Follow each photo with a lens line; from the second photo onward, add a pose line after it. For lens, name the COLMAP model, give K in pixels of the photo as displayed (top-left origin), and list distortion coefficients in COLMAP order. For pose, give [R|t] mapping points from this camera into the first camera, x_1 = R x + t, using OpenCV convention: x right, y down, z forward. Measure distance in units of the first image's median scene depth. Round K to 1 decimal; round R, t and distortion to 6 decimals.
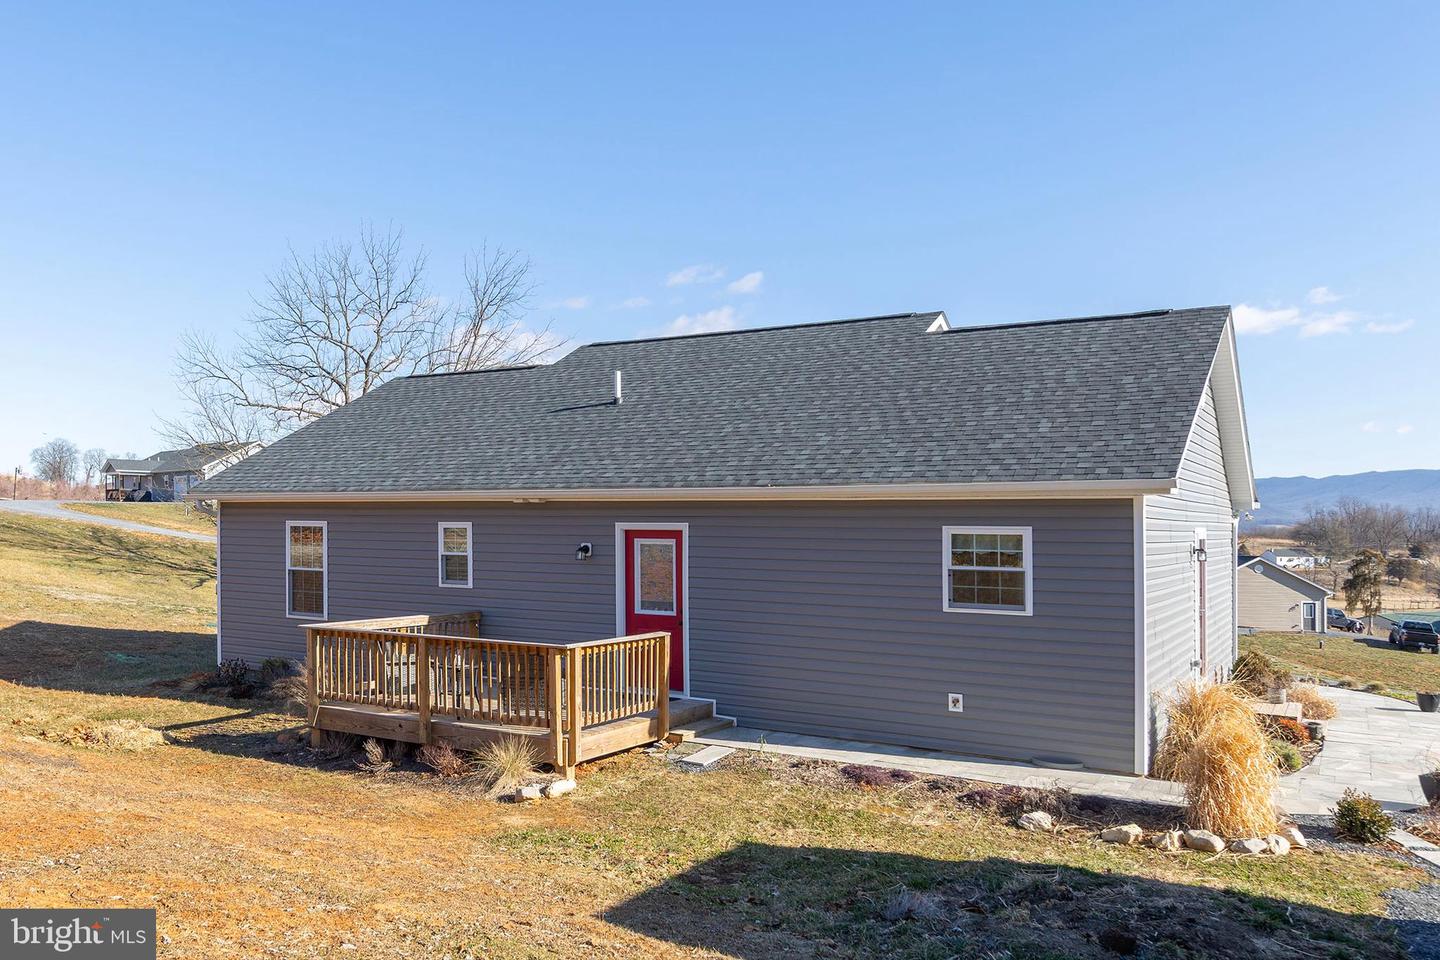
lens RADIAL K [[1082.6, 0, 718.4], [0, 1082.6, 516.4], [0, 0, 1]] dist [0.002084, -0.001505]
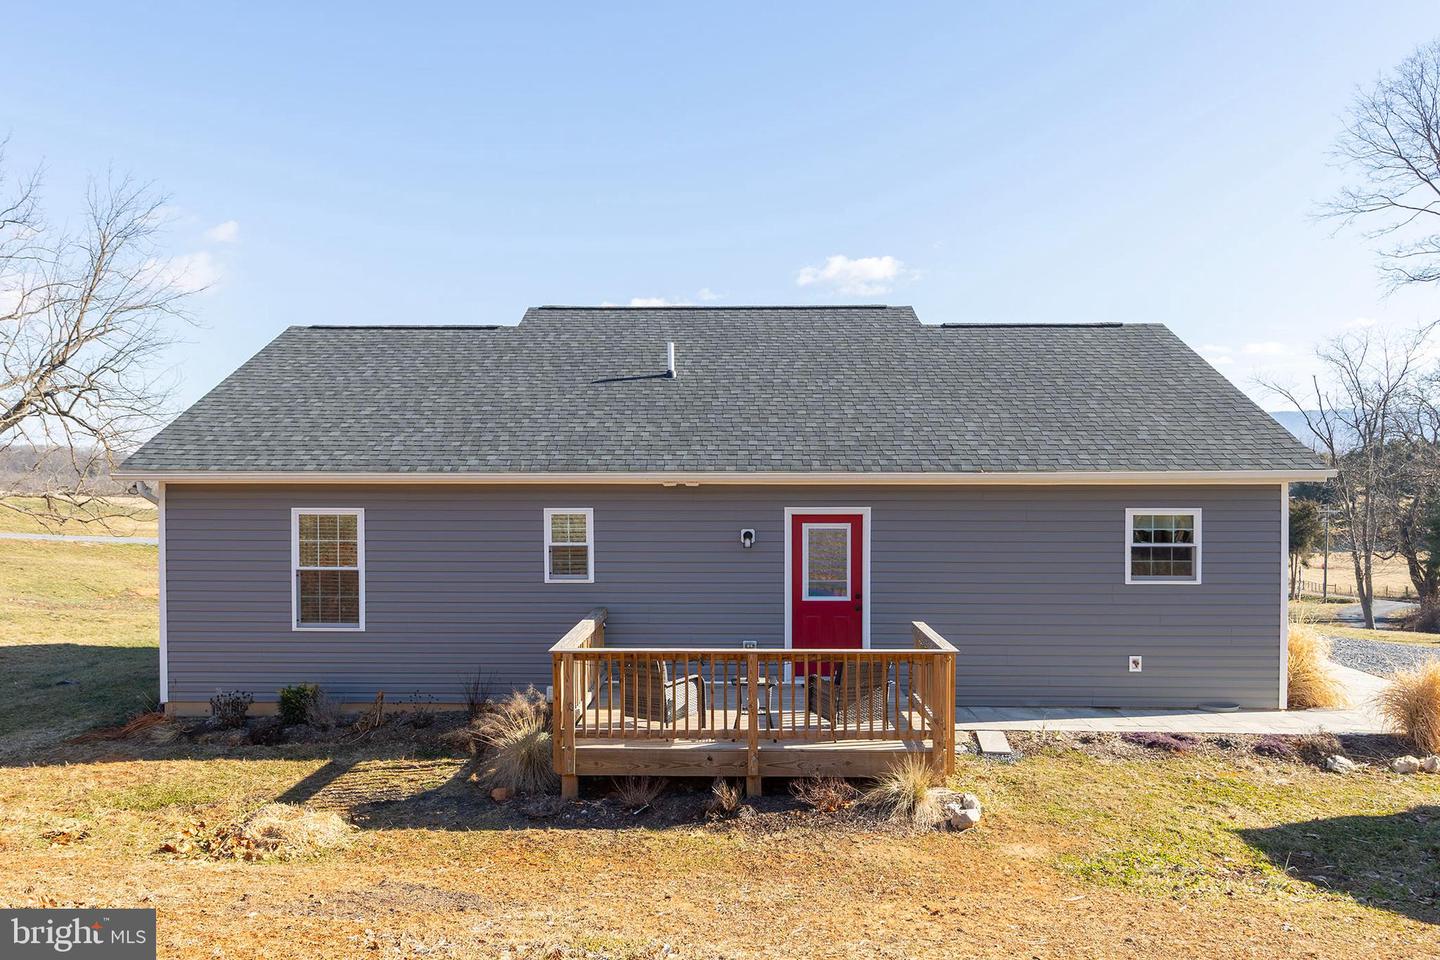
lens RADIAL K [[950.3, 0, 720.0], [0, 950.3, 480.0], [0, 0, 1]] dist [0.004578, 0.004110]
pose [[0.872188, -0.008393, 0.489098, -0.571469], [0.001421, 0.999892, 0.014624, -0.031500], [-0.489168, -0.012060, 0.872106, 0.306708]]
